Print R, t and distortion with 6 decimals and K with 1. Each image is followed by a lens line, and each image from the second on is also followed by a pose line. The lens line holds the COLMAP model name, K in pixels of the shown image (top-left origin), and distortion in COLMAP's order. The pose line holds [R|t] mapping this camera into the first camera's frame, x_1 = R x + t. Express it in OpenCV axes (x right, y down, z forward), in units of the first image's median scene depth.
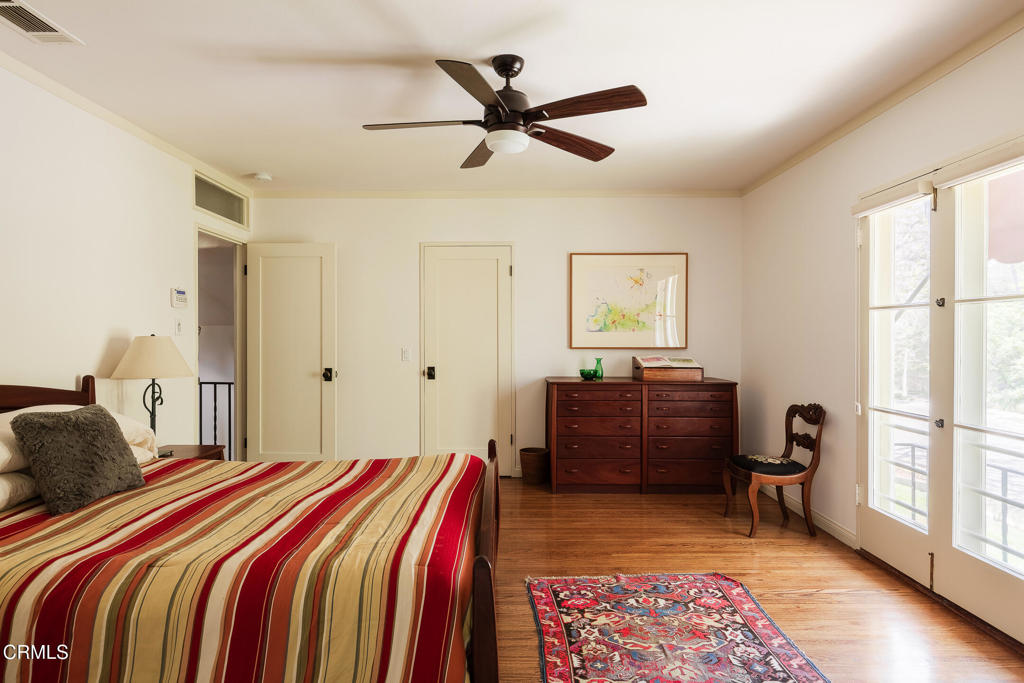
lens RADIAL K [[566.3, 0, 512.0], [0, 566.3, 341.5], [0, 0, 1]] dist [-0.000037, 0.000053]
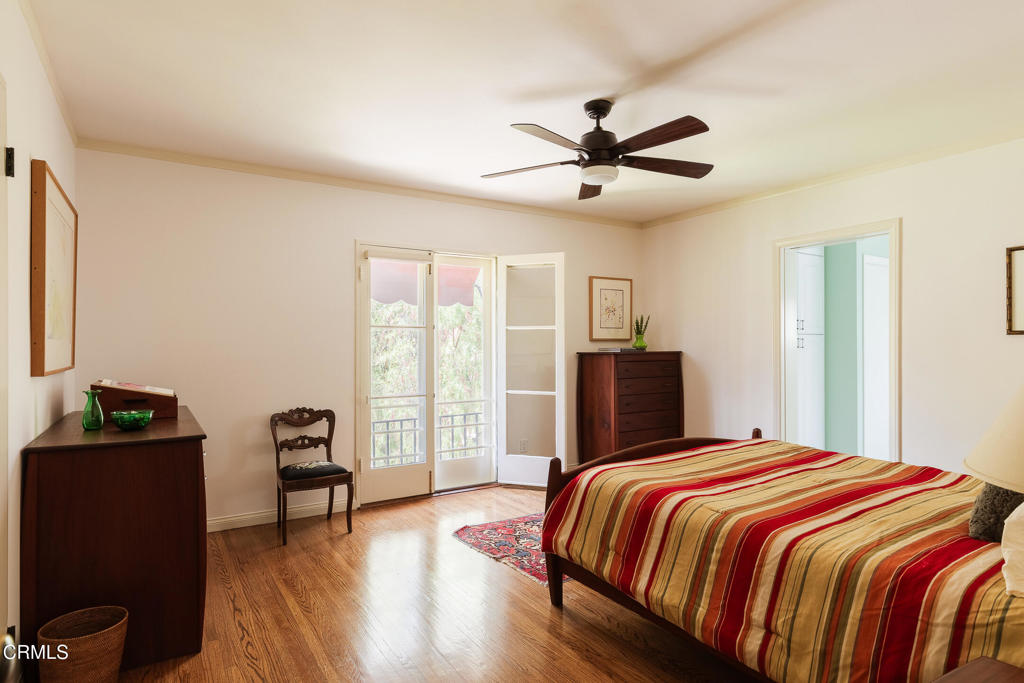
lens RADIAL K [[566.3, 0, 512.0], [0, 566.3, 341.5], [0, 0, 1]] dist [-0.000037, 0.000053]
pose [[-0.534996, 0.001324, 0.844854, -0.860838], [0.009988, 0.999939, 0.004758, -0.029842], [-0.844796, 0.010984, -0.534976, 1.713882]]
